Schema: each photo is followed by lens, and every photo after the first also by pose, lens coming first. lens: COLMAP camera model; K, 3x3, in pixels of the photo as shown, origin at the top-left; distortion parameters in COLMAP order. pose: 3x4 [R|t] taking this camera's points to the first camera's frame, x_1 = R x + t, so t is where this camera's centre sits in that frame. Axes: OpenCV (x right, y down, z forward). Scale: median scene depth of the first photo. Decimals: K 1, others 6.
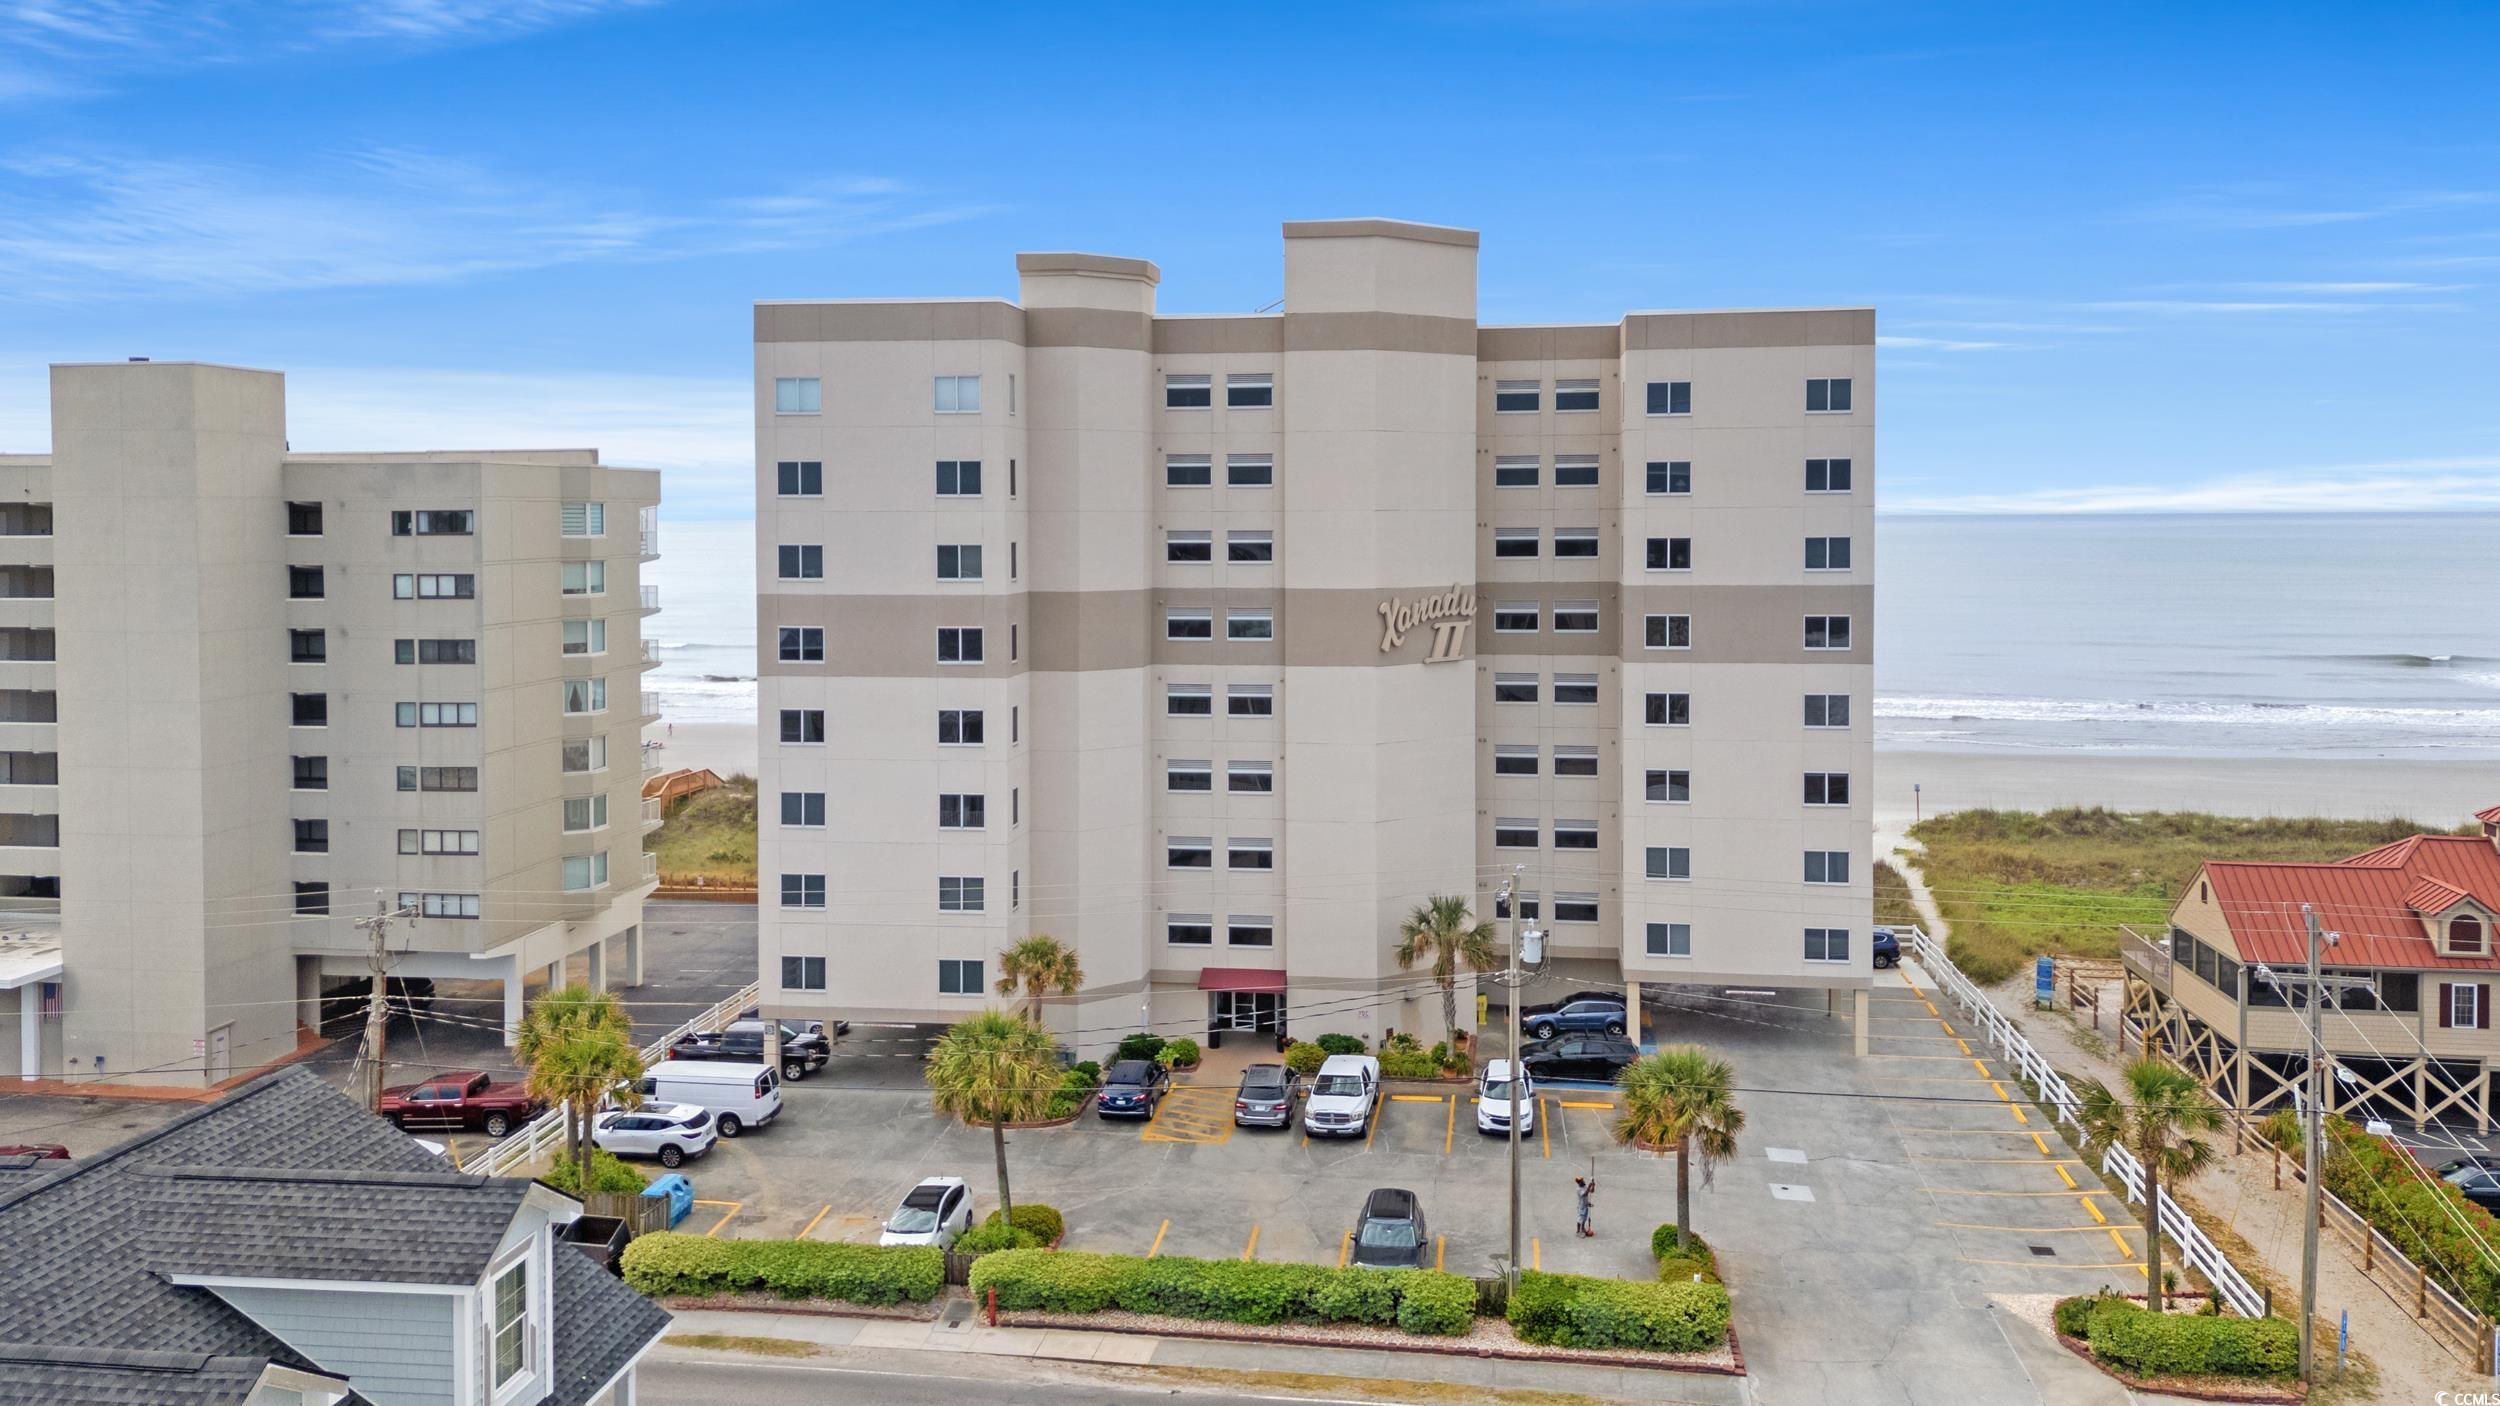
lens RADIAL K [[1848.4, 0, 1200.7], [0, 1848.4, 708.2], [0, 0, 1]] dist [0.044806, -0.018566]
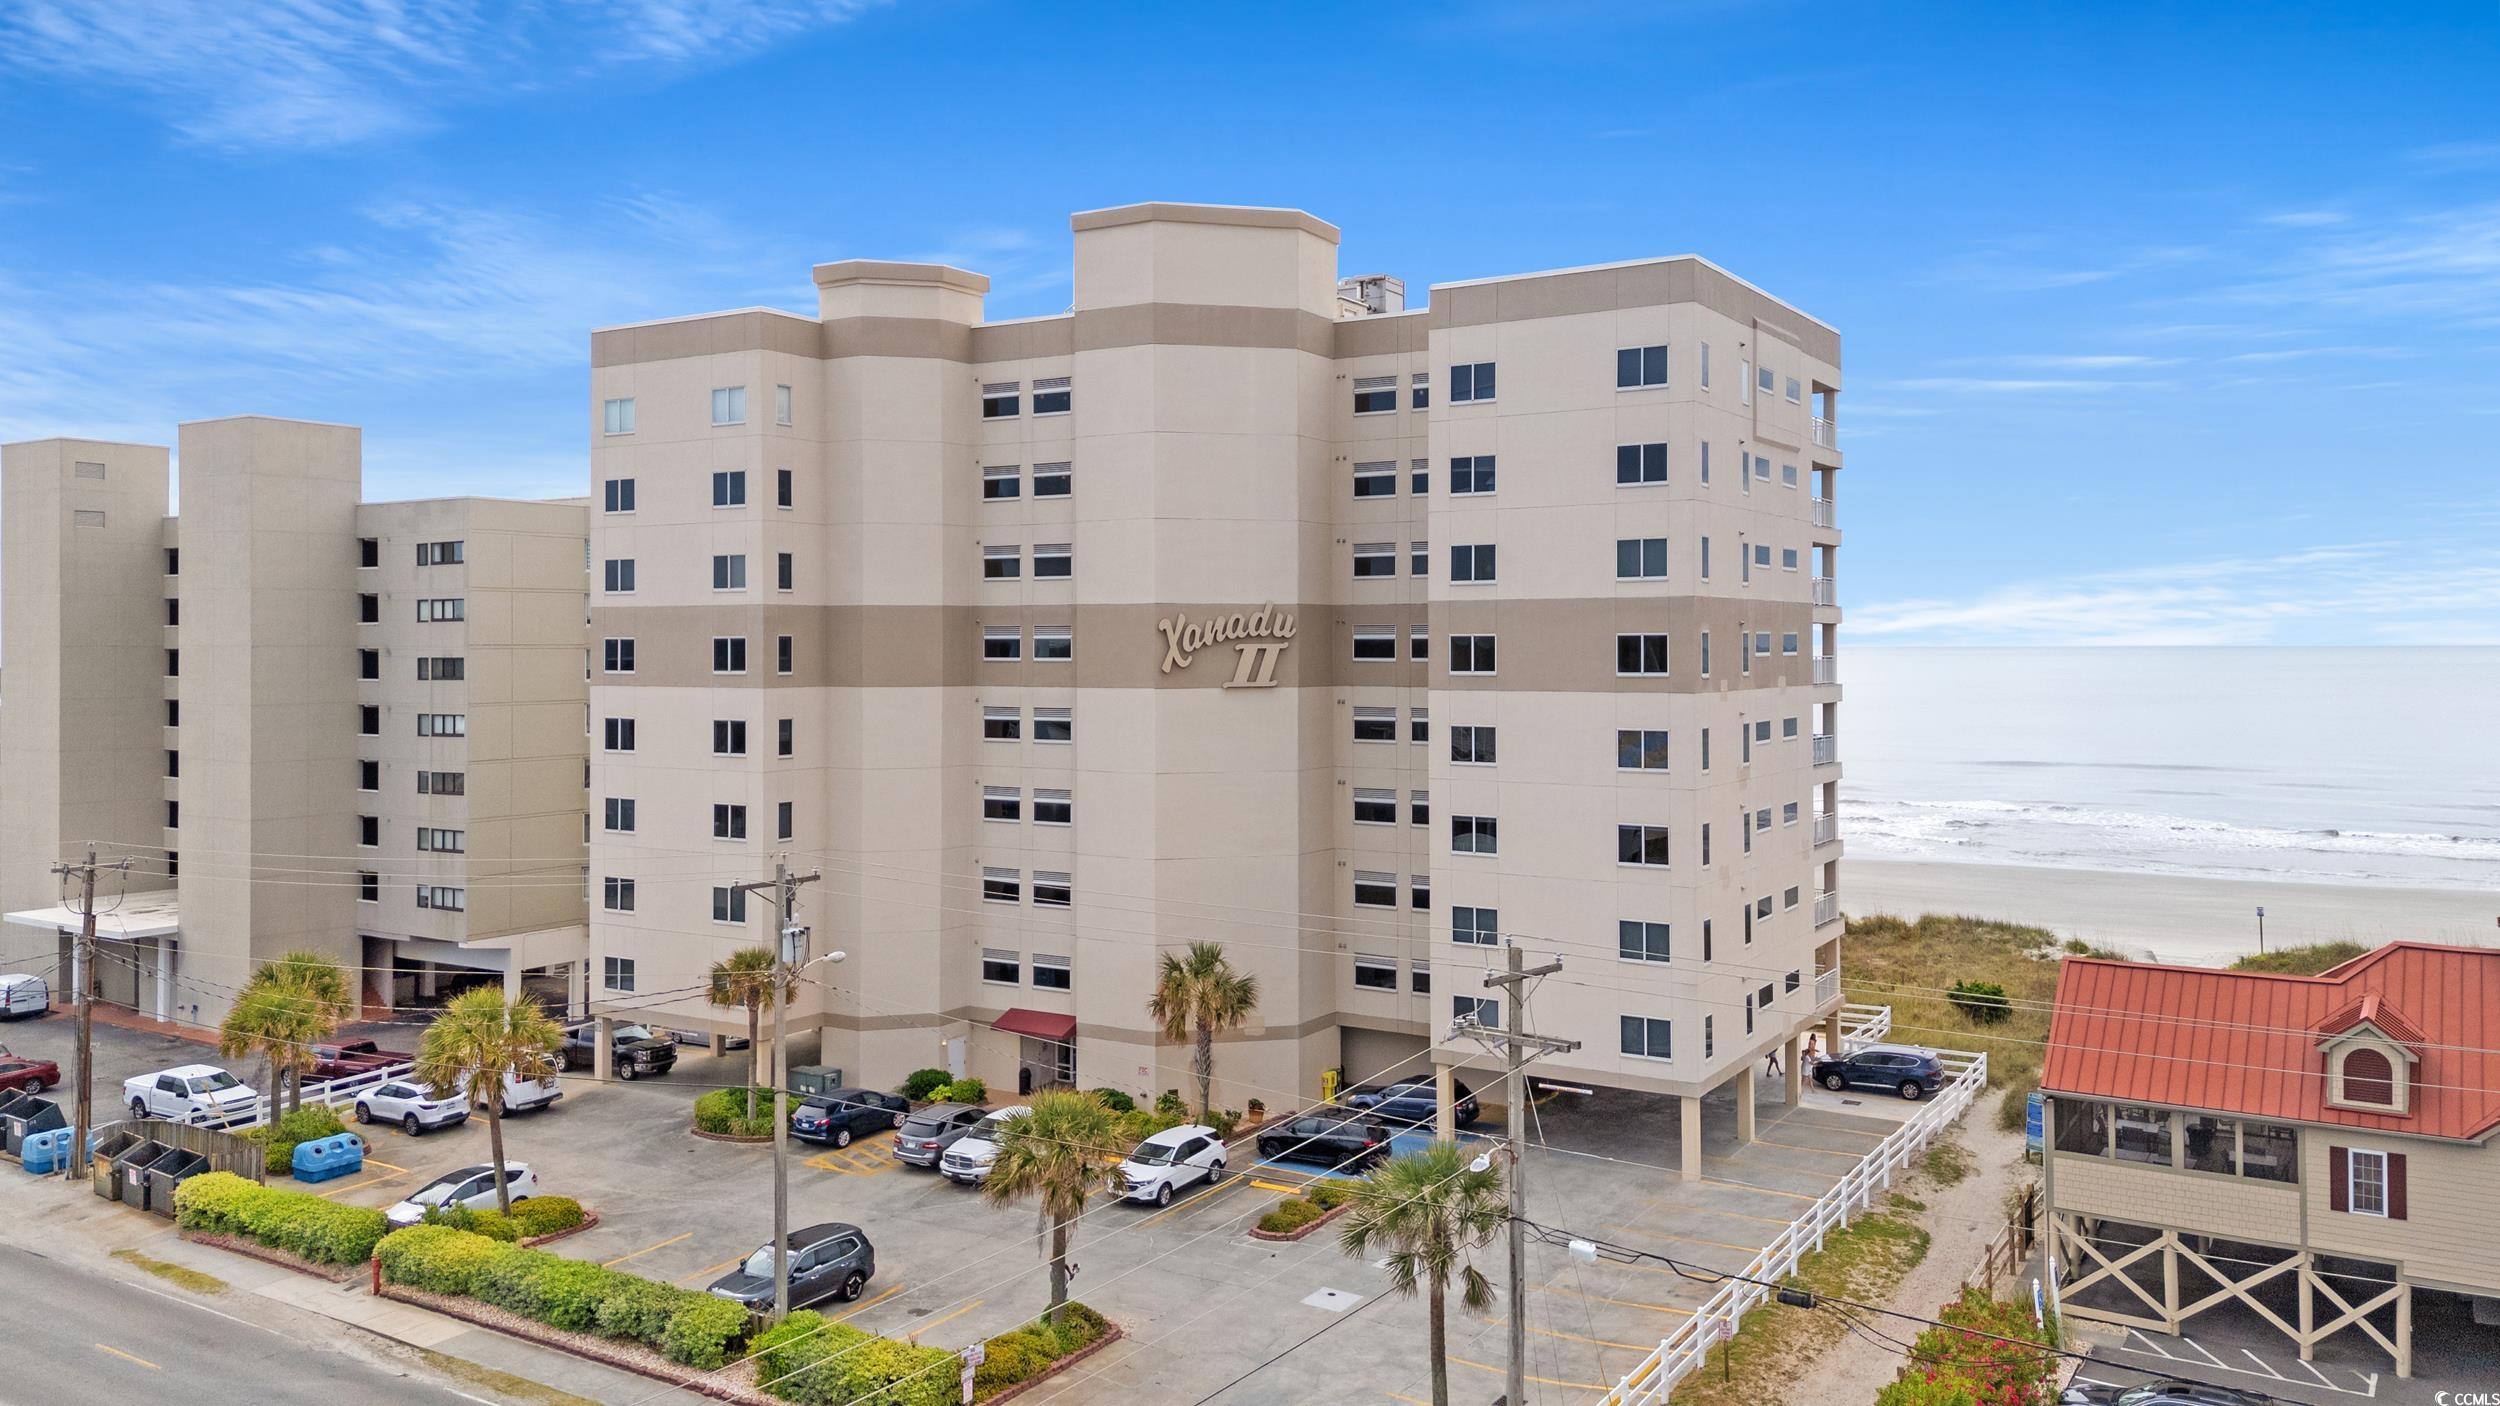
lens RADIAL K [[1848.4, 0, 1249.3], [0, 1848.4, 762.3], [0, 0, 1]] dist [0.044806, -0.018566]
pose [[0.916437, 0.029653, -0.399079, 0.502845], [-0.046722, 0.998359, -0.033110, 0.041849], [0.397443, 0.048989, 0.916318, 0.180563]]
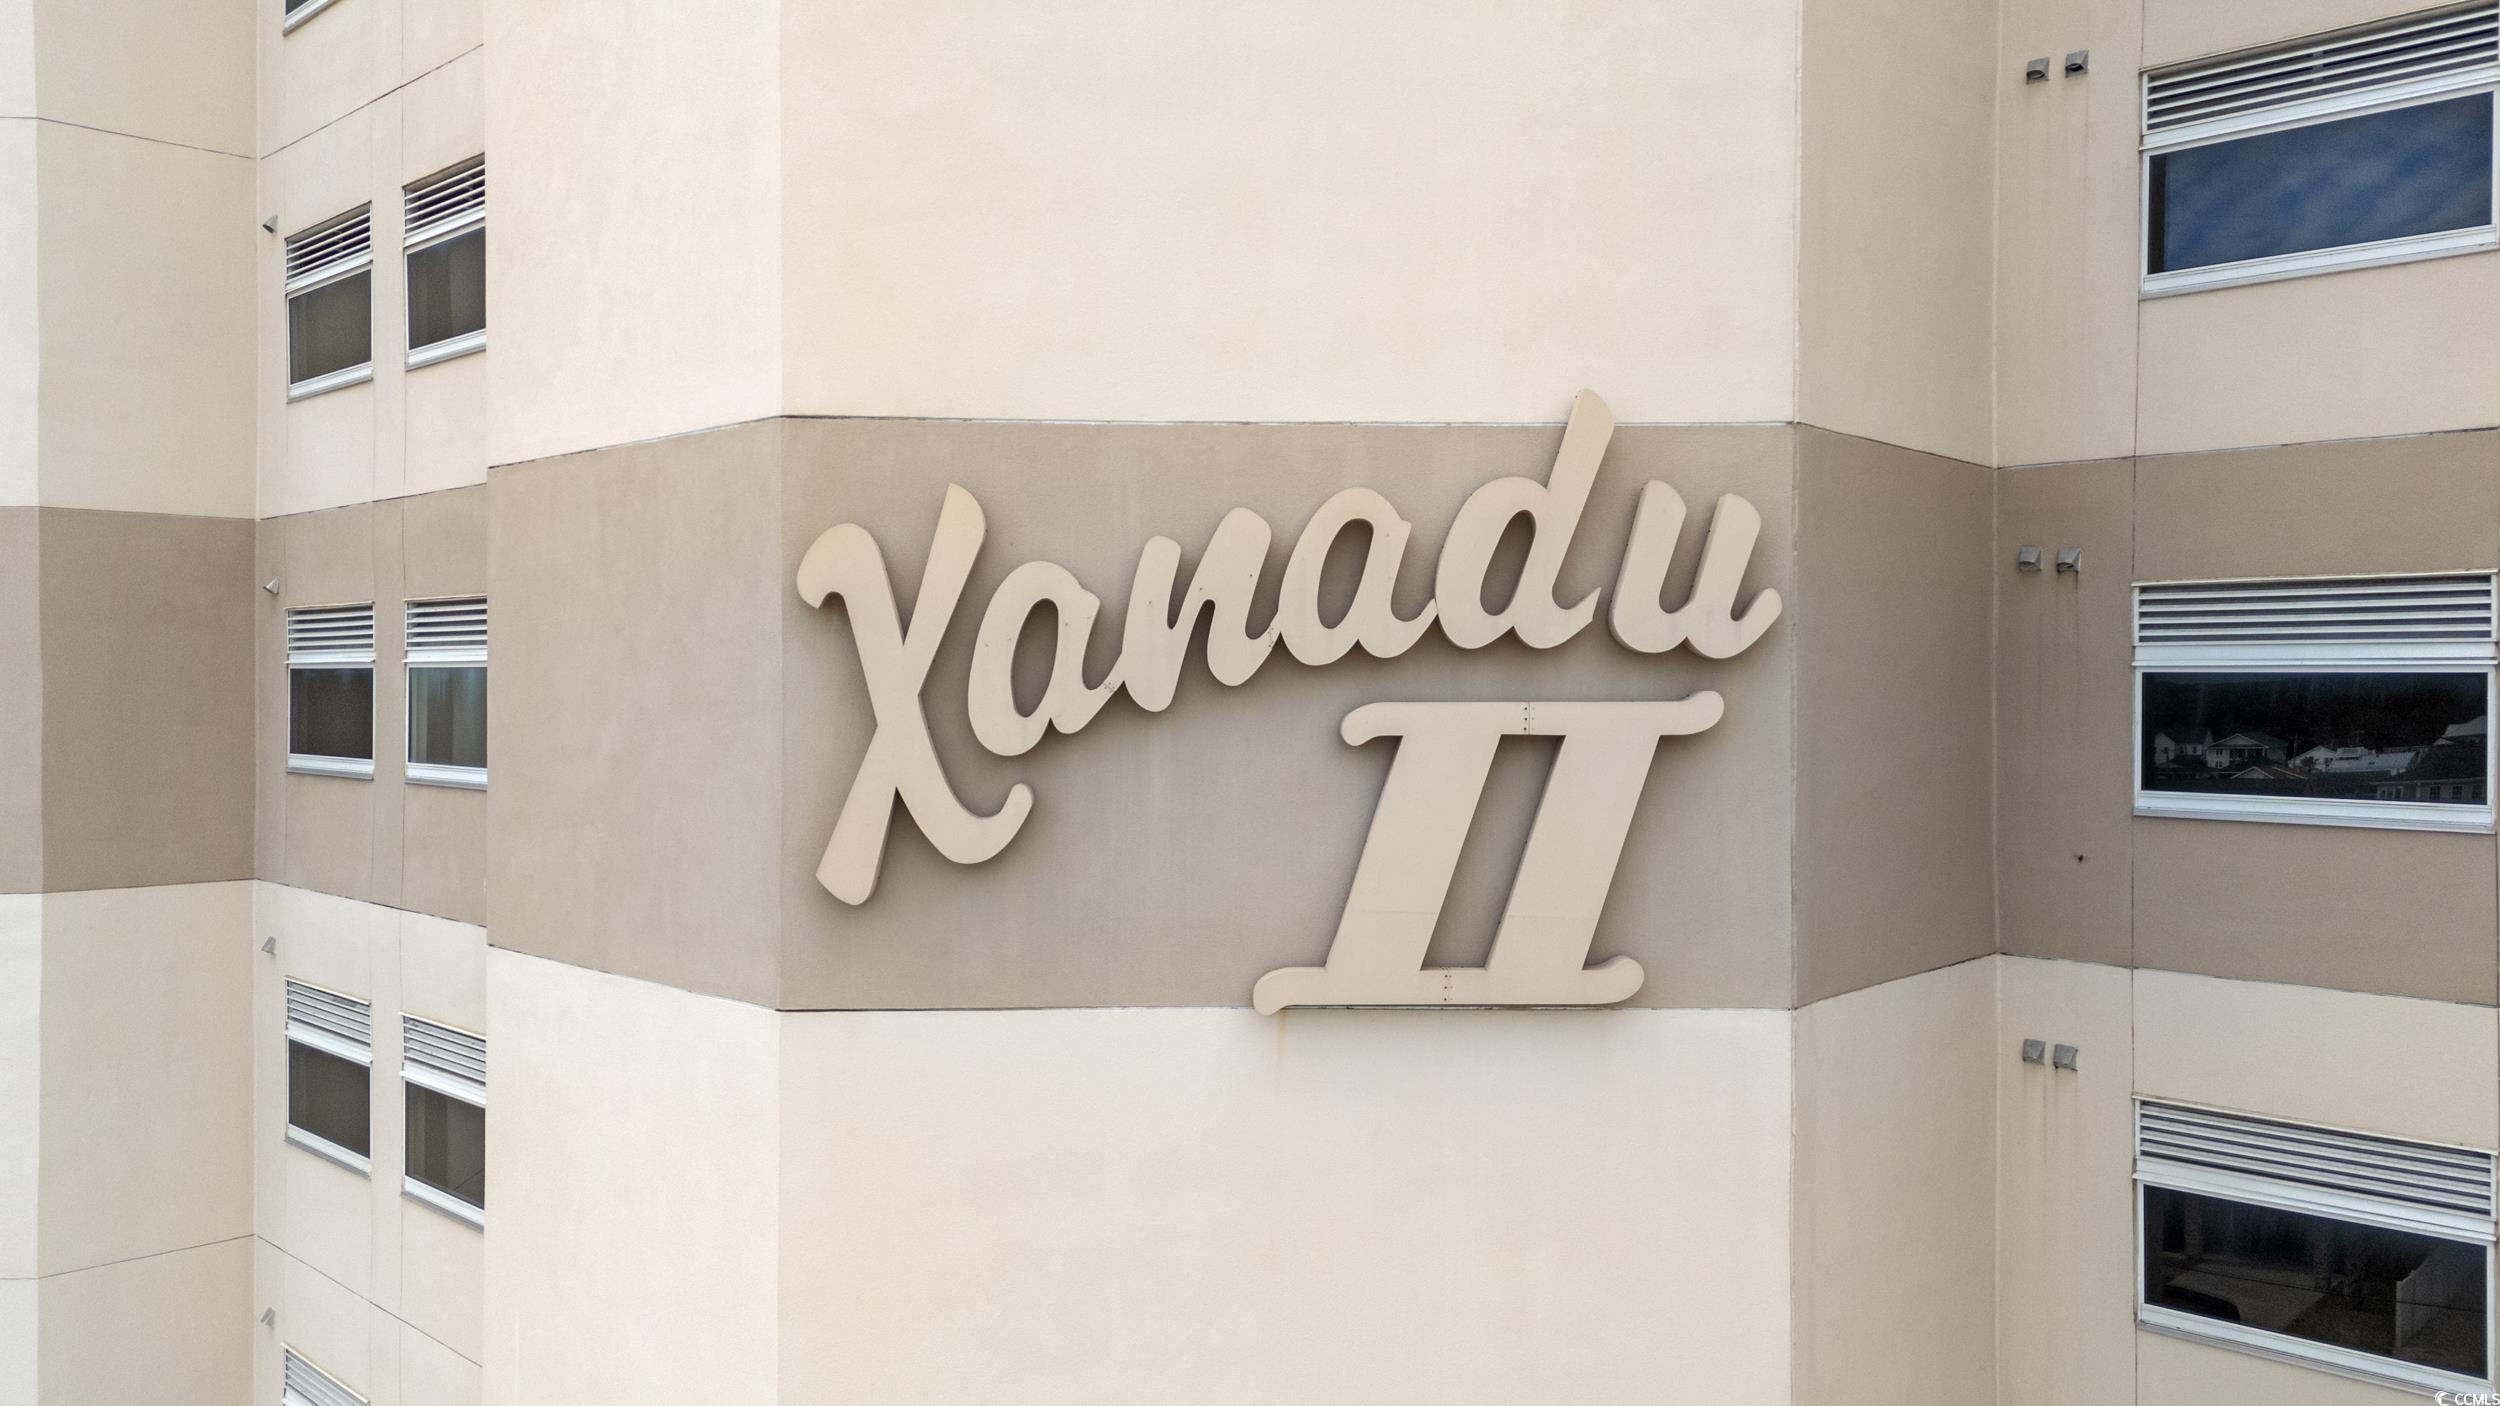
lens RADIAL K [[1848.4, 0, 1259.2], [0, 1848.4, 696.4], [0, 0, 1]] dist [0.044806, -0.018566]
pose [[0.817832, 0.011479, -0.575343, 0.198698], [-0.068929, 0.994557, -0.078137, -0.036618], [0.571314, 0.103560, 0.814172, 0.906909]]
